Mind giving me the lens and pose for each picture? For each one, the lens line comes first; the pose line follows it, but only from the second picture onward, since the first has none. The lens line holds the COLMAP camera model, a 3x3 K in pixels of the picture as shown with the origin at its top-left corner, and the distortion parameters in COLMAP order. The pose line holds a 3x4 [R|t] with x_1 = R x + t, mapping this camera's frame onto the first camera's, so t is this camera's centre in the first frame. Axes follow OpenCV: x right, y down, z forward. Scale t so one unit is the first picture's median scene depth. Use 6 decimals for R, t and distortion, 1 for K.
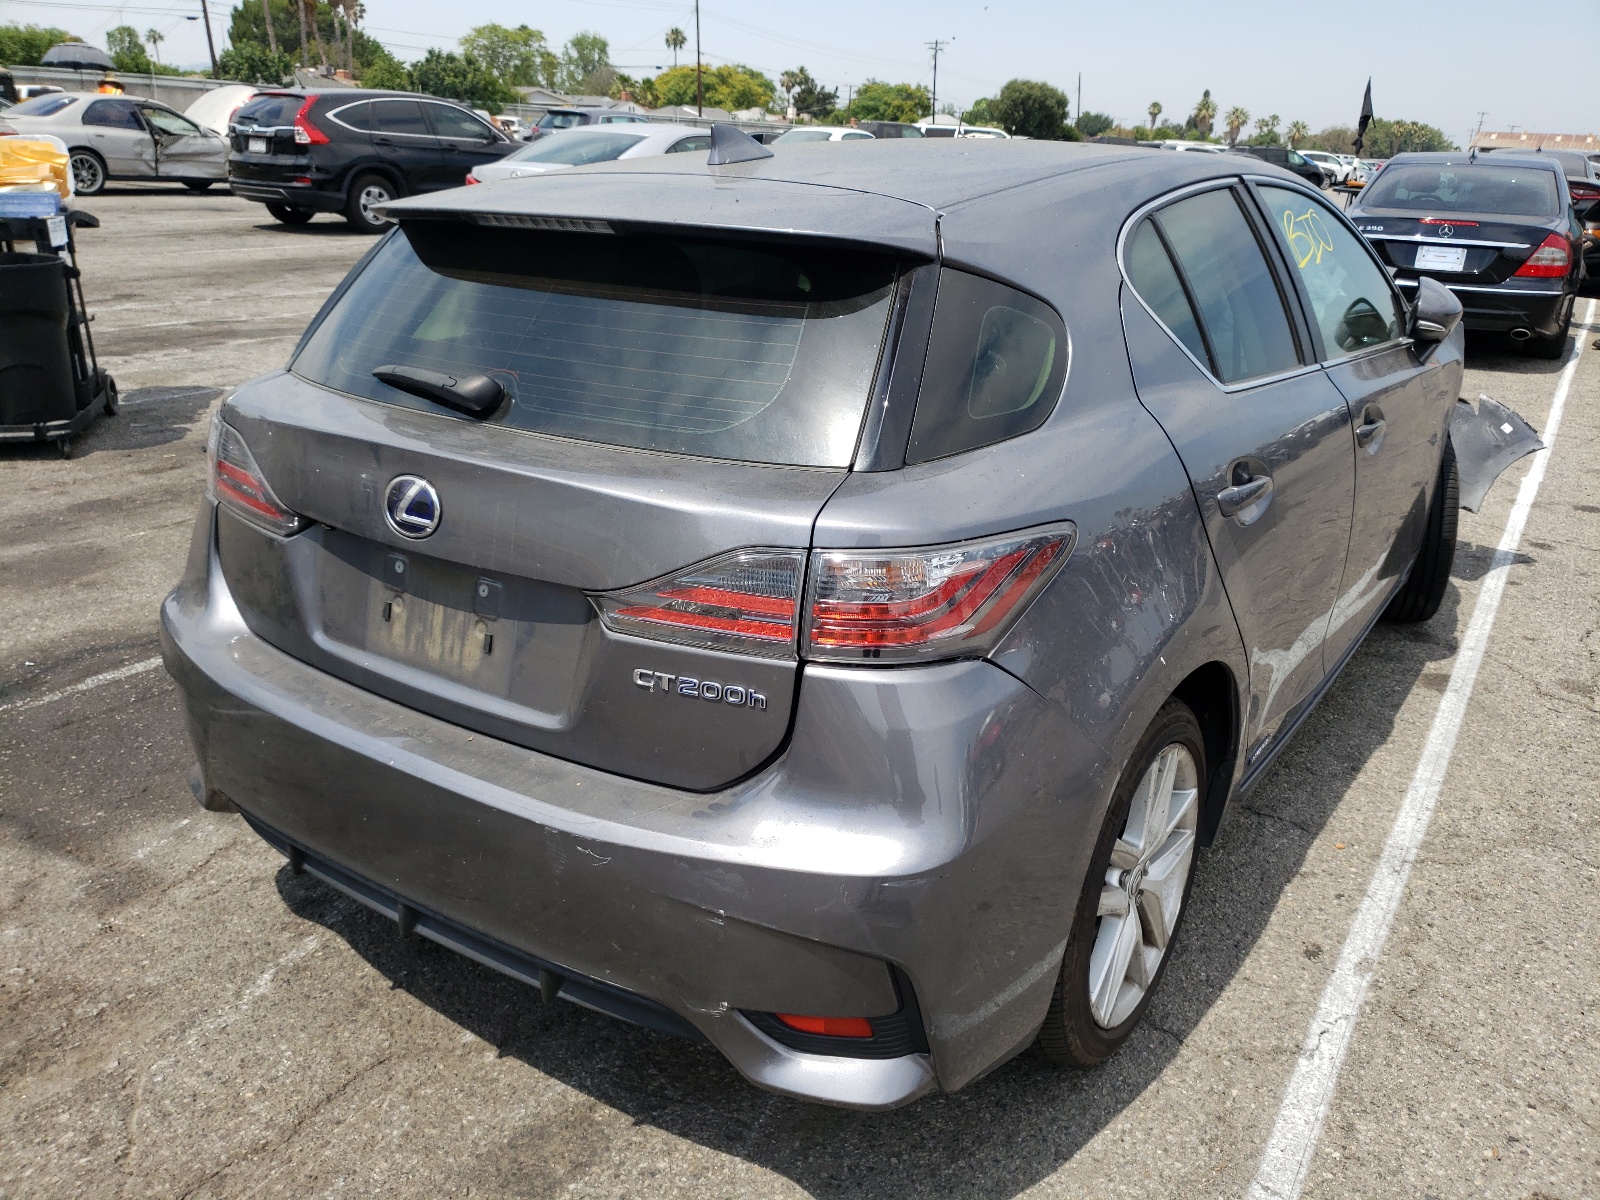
lens RADIAL K [[1187.8, 0, 800.0], [0, 1187.8, 600.0], [0, 0, 1]] dist [0.004784, 0.003210]
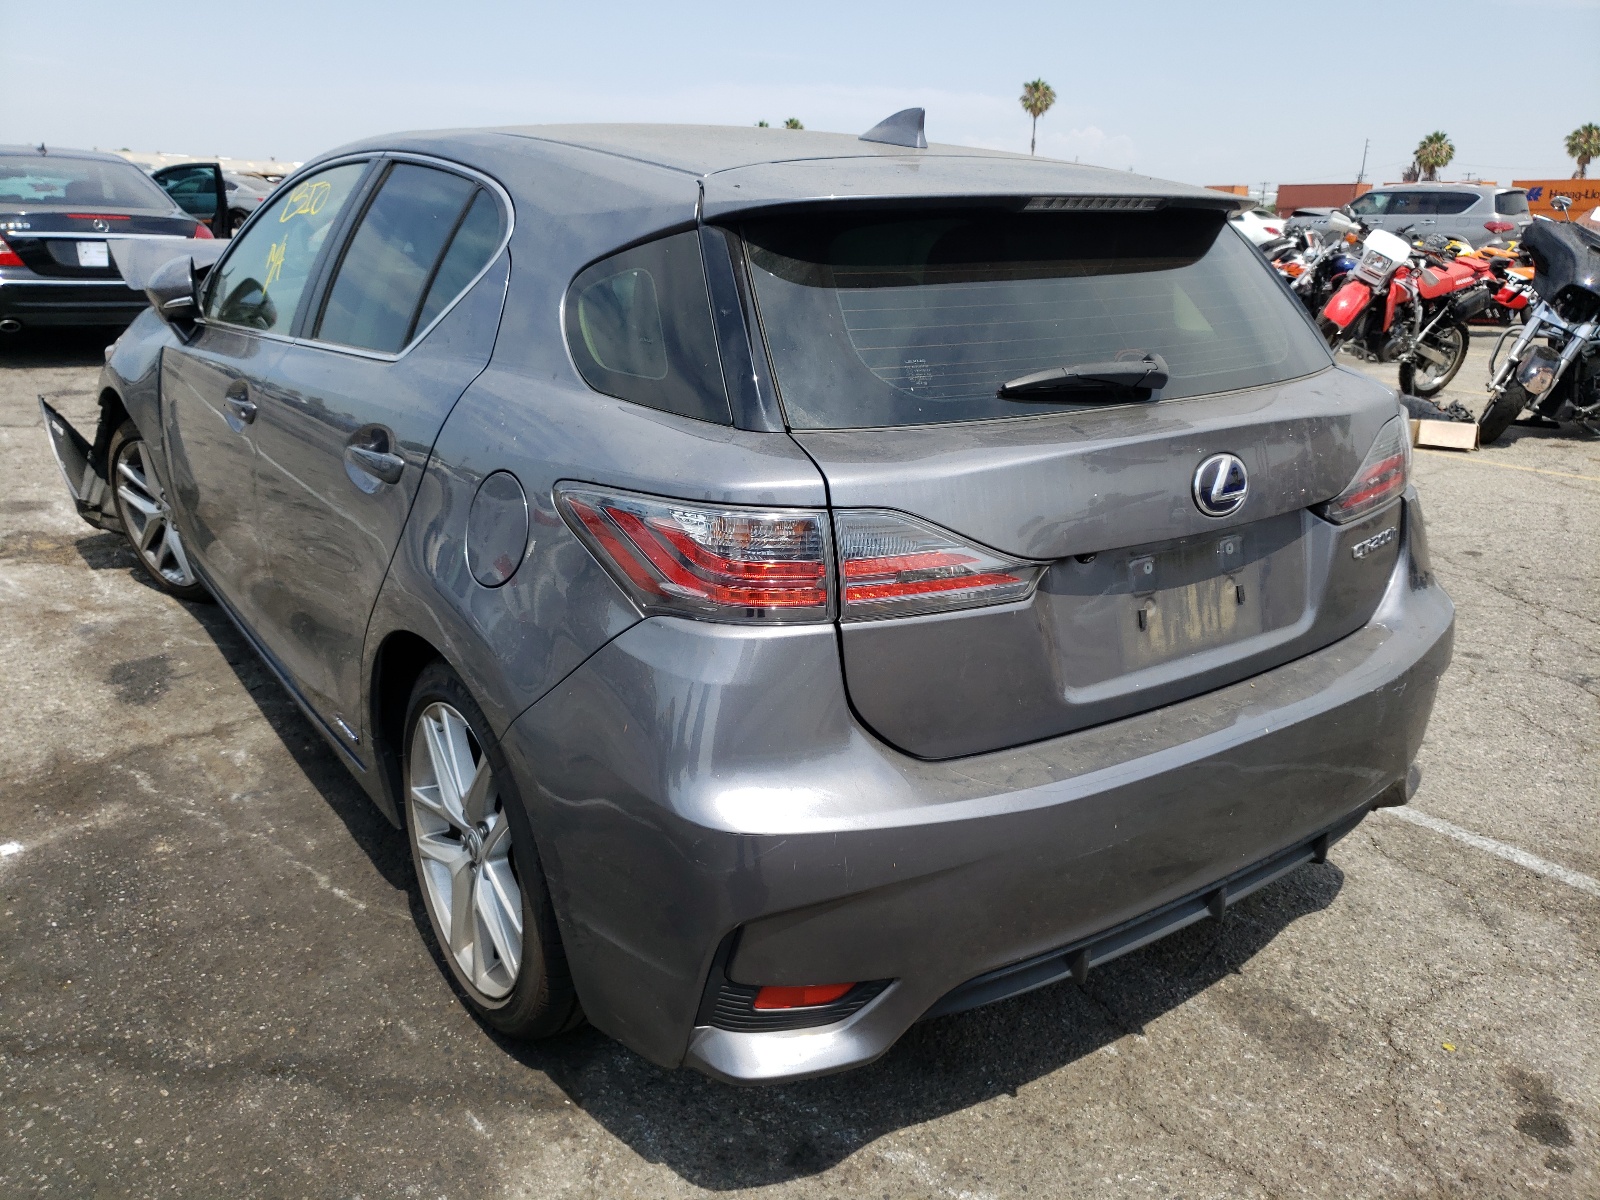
lens RADIAL K [[1224.1, 0, 800.0], [0, 1224.1, 600.0], [0, 0, 1]] dist [0.000825, -0.002721]
pose [[0.369960, -0.305401, 0.877416, -1.283186], [0.309928, 0.930895, 0.193335, -0.274265], [-0.875828, 0.200410, 0.439047, 0.805453]]
